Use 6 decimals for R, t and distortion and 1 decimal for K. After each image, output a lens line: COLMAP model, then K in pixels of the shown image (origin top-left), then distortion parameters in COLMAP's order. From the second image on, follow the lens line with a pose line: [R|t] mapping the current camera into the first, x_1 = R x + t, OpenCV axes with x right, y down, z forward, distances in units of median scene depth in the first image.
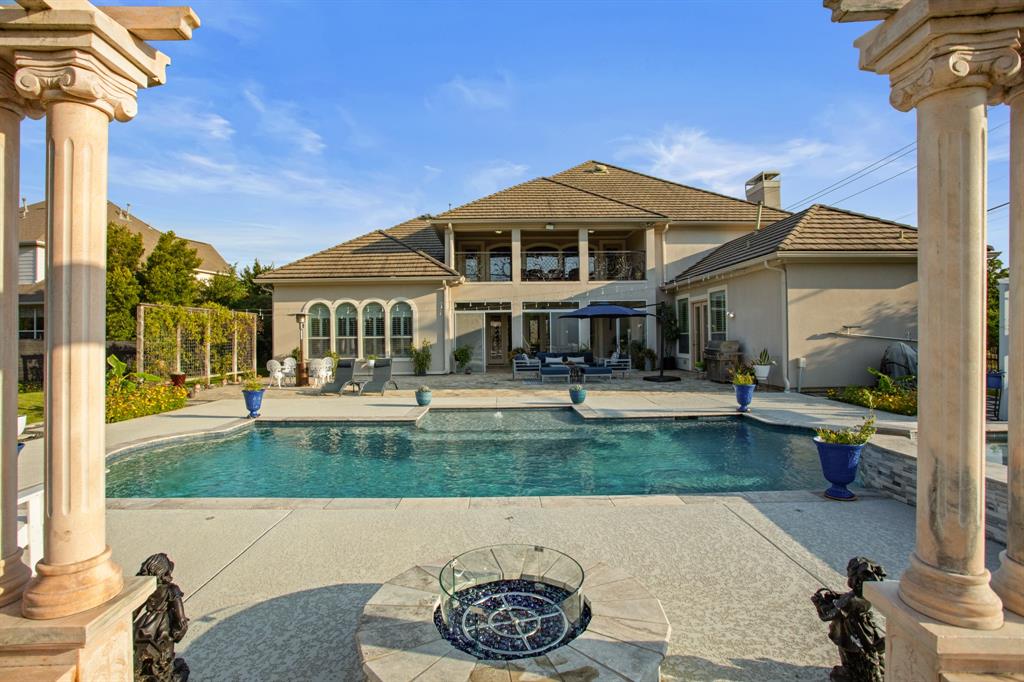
lens RADIAL K [[556.2, 0, 512.0], [0, 556.2, 341.0], [0, 0, 1]] dist [0.118232, -0.000186]
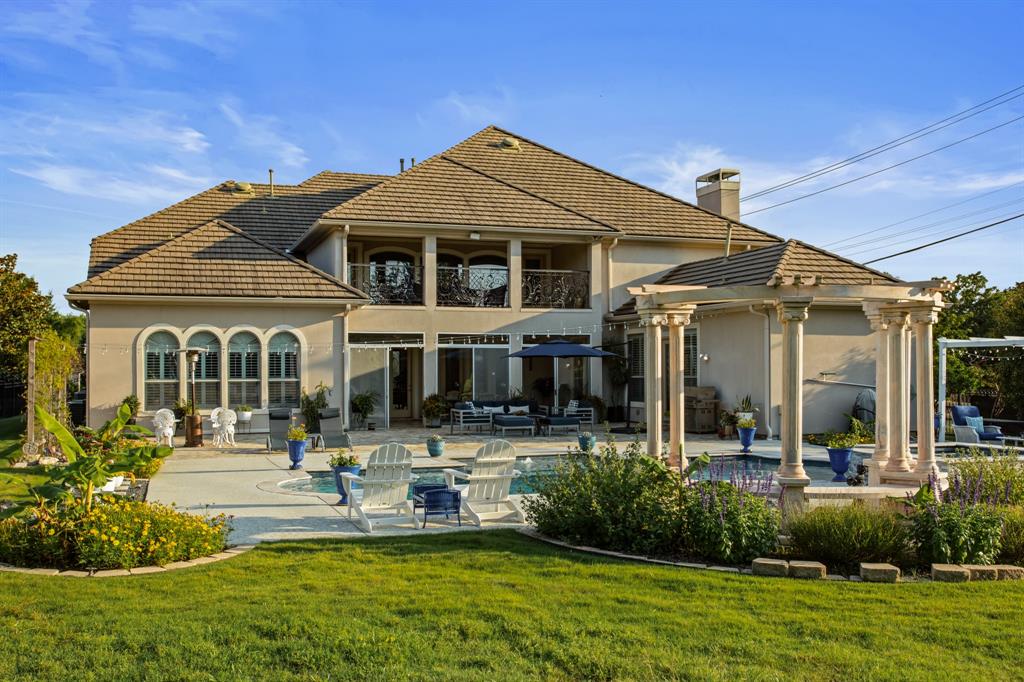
lens RADIAL K [[1034.5, 0, 509.8], [0, 1034.5, 387.7], [0, 0, 1]] dist [0.371791, -0.000977]
pose [[0.965502, 0.003427, 0.260373, -0.263755], [-0.004344, 0.999986, 0.002949, -0.001820], [-0.260360, -0.003978, 0.965503, -0.397267]]
